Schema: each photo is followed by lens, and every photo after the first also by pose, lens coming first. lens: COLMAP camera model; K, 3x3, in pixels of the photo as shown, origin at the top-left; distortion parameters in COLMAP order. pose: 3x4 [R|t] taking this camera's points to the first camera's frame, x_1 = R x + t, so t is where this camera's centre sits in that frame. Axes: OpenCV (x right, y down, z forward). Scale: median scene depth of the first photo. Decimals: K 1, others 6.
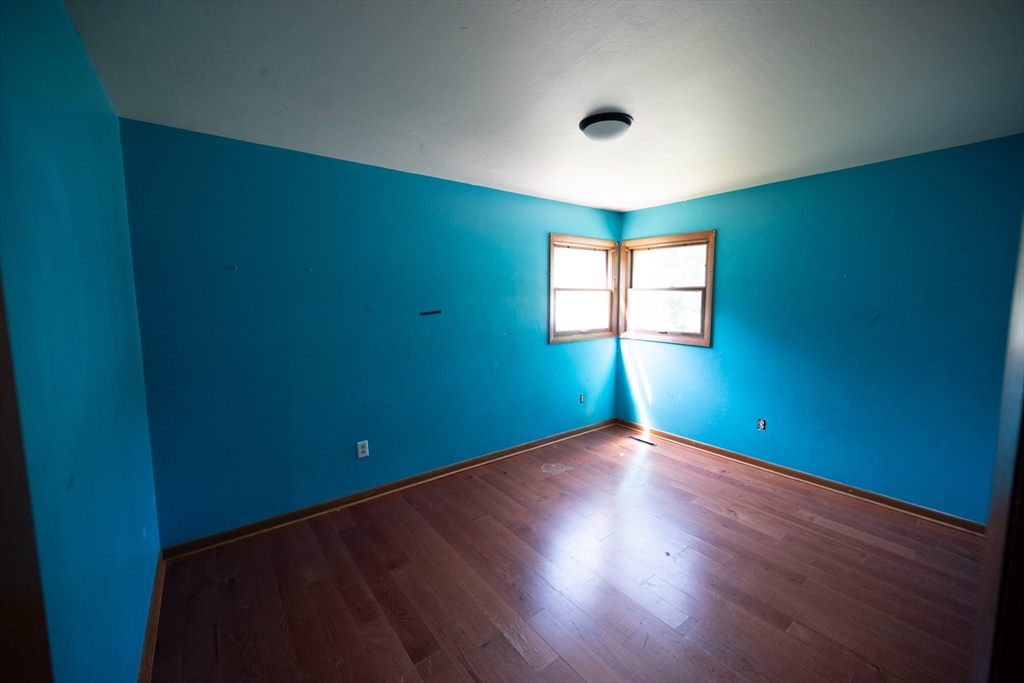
lens RADIAL K [[407.5, 0, 511.9], [0, 407.5, 337.1], [0, 0, 1]] dist [0.003115, 0.000410]
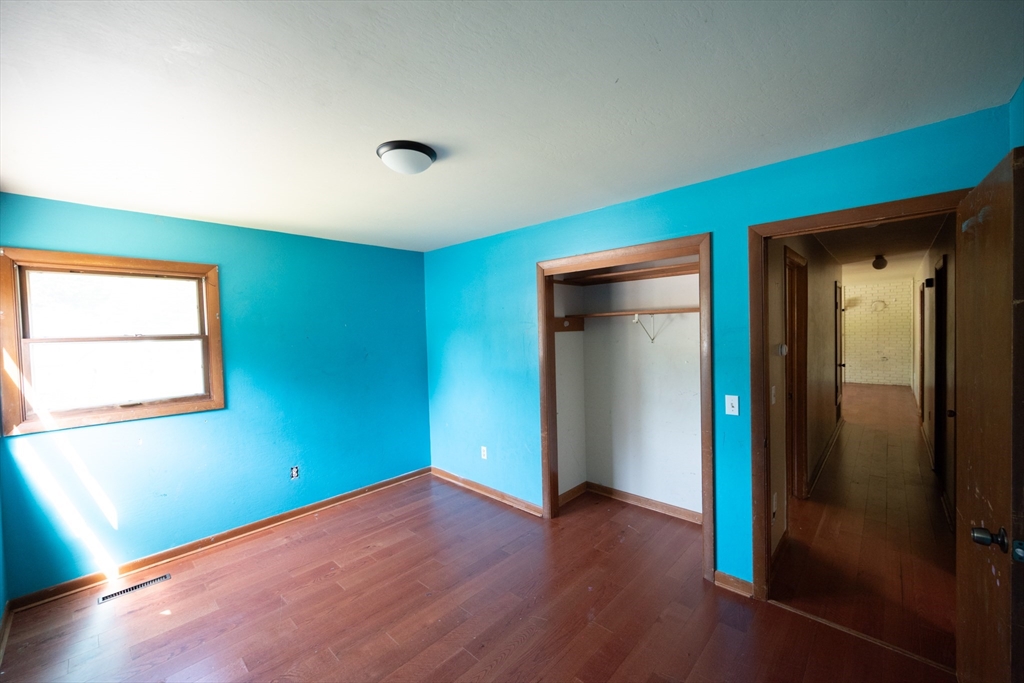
lens RADIAL K [[407.5, 0, 519.1], [0, 407.5, 339.9], [0, 0, 1]] dist [0.003115, 0.000410]
pose [[-0.177793, -0.021029, 0.983843, -0.411632], [0.124152, 0.991304, 0.043624, -0.072599], [-0.976205, 0.129902, -0.173636, 0.554649]]
